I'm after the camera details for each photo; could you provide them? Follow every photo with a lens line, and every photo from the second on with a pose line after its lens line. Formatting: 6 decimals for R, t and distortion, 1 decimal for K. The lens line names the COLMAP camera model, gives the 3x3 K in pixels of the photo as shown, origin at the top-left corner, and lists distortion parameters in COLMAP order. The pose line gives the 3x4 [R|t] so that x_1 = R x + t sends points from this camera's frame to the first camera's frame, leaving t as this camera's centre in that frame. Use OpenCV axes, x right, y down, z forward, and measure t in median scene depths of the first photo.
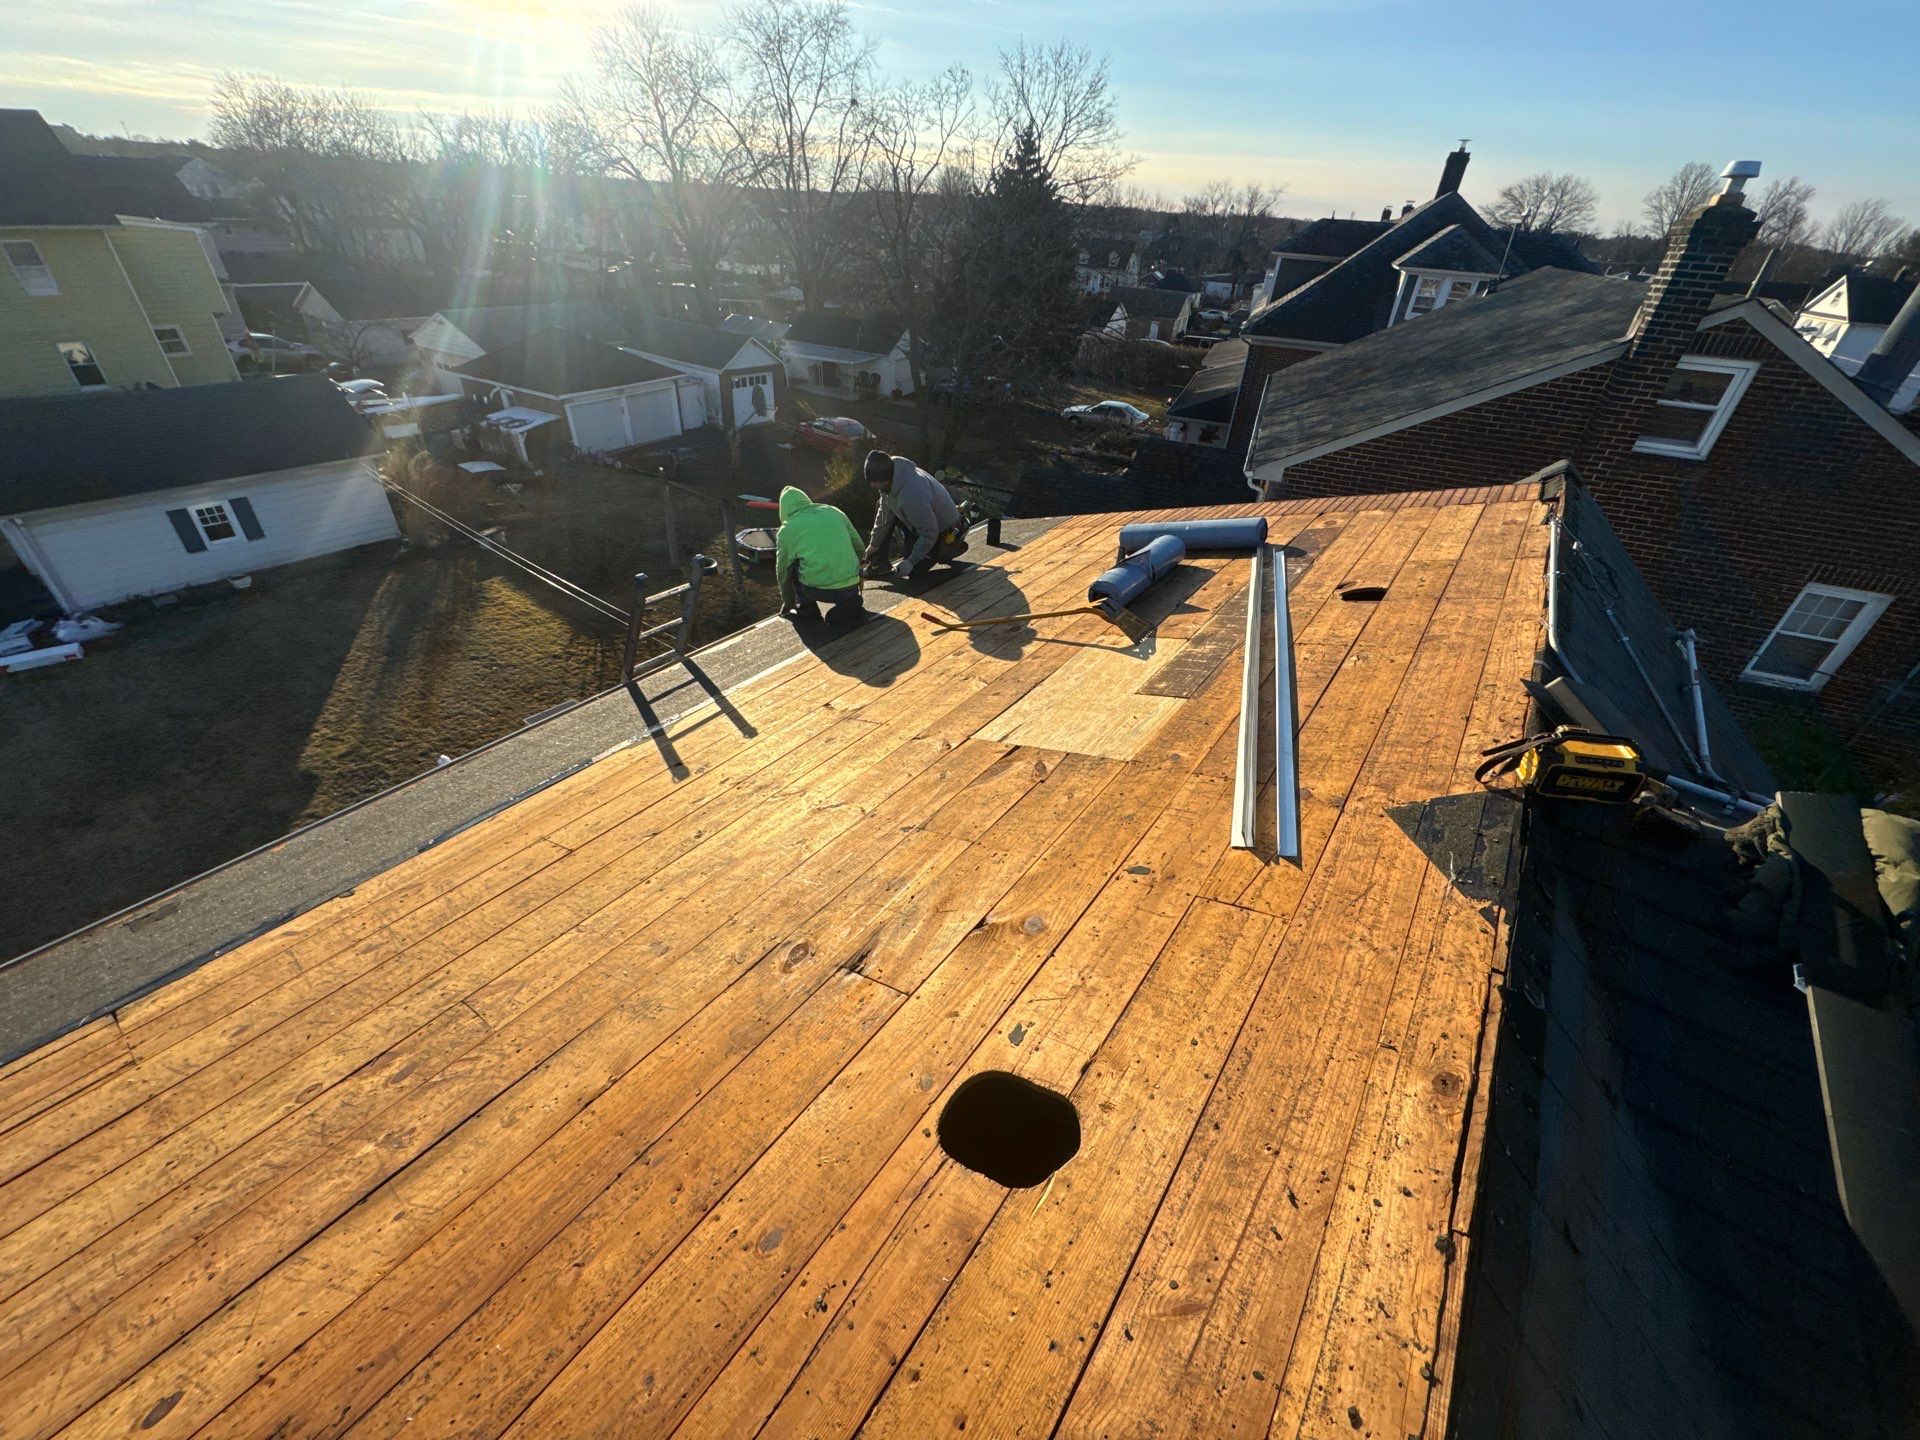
lens RADIAL K [[762.7, 0, 960.0], [0, 762.7, 720.6], [0, 0, 1]] dist [-0.001970, -0.000109]
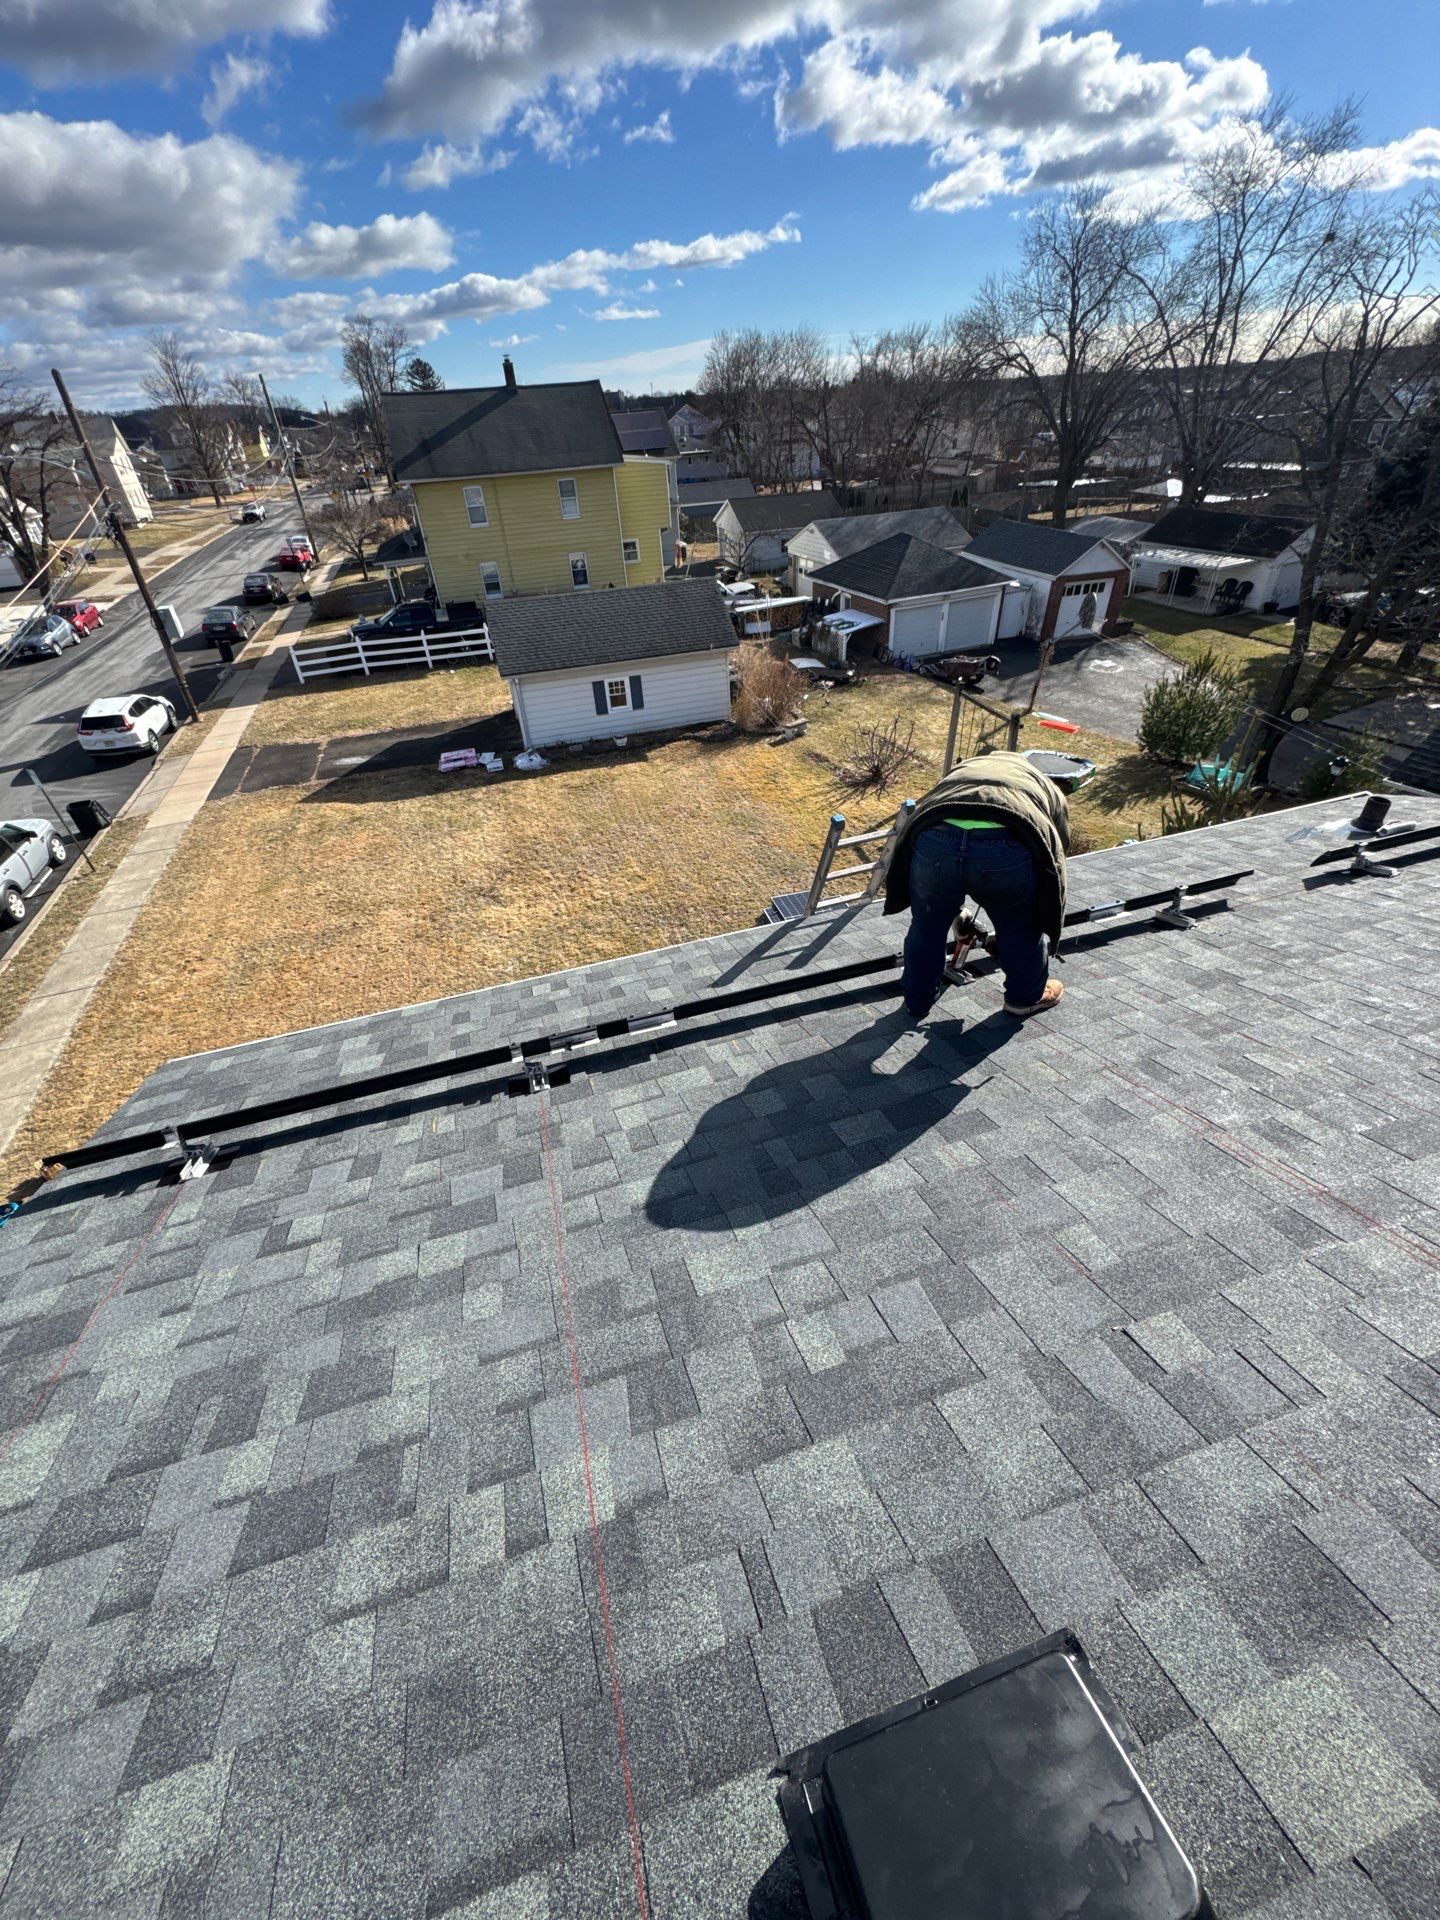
lens RADIAL K [[762.7, 0, 721.2], [0, 762.7, 963.4], [0, 0, 1]] dist [-0.001970, -0.000109]
pose [[0.793891, 0.279015, -0.540267, -0.003100], [-0.257223, 0.959195, 0.117393, -0.010970], [0.550975, 0.045772, 0.833265, 0.022438]]
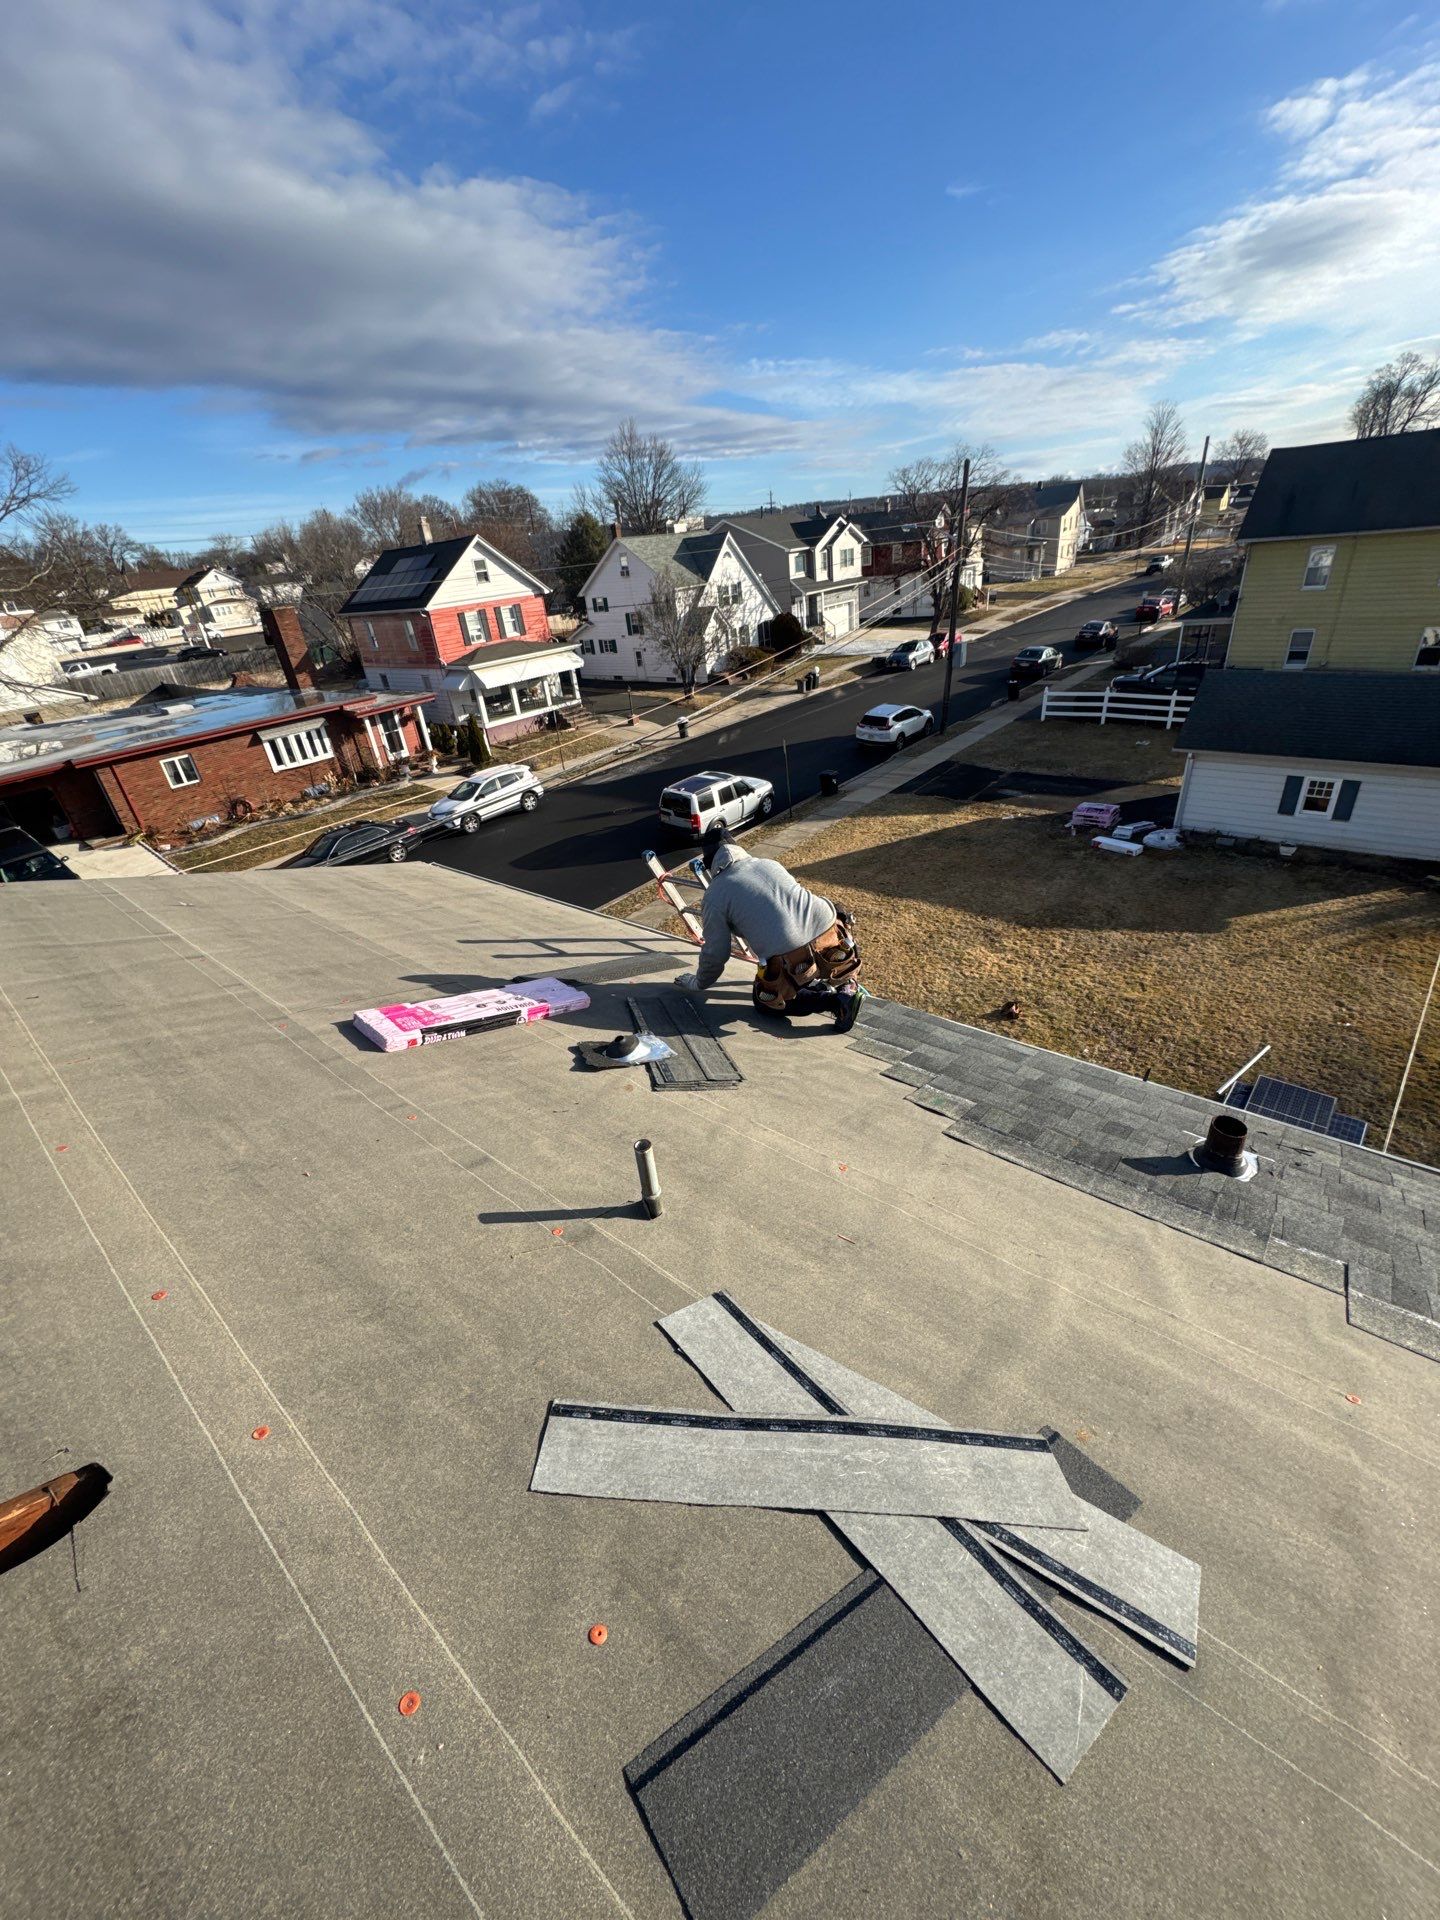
lens RADIAL K [[762.7, 0, 723.7], [0, 762.7, 960.5], [0, 0, 1]] dist [-0.001970, -0.000109]
pose [[-0.084066, 0.436341, -0.895846, 0.100810], [-0.476966, 0.771727, 0.420644, -0.091605], [0.874892, 0.462650, 0.143244, 0.155128]]
